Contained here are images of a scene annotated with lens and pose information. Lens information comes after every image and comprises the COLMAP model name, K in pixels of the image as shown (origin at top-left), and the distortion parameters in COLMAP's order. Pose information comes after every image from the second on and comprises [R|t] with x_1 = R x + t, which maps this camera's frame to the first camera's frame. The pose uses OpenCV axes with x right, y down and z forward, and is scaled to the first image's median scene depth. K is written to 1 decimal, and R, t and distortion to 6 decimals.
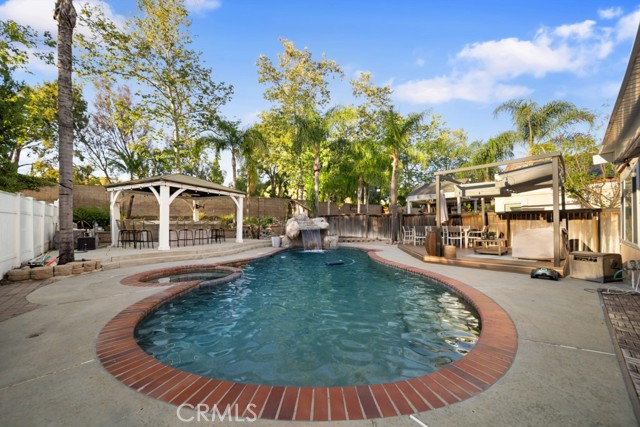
lens RADIAL K [[235.4, 0, 321.1], [0, 235.4, 223.7], [0, 0, 1]] dist [-0.001318, -0.000274]
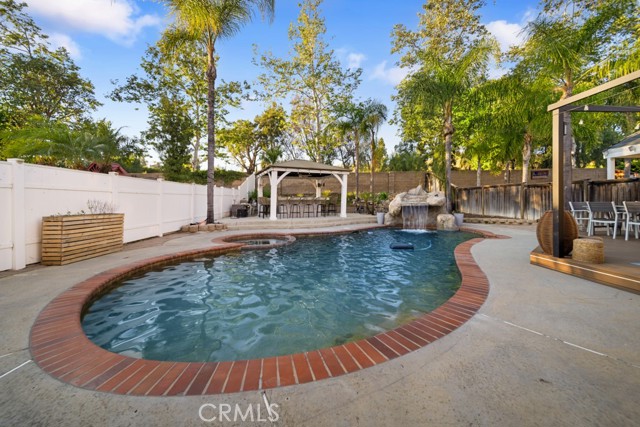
lens RADIAL K [[234.3, 0, 320.2], [0, 234.3, 200.4], [0, 0, 1]] dist [0.000319, 0.000014]
pose [[0.742291, -0.002591, -0.670072, 0.274090], [0.005131, 0.999985, 0.001817, 0.002069], [0.670058, -0.004786, 0.742293, 0.134605]]
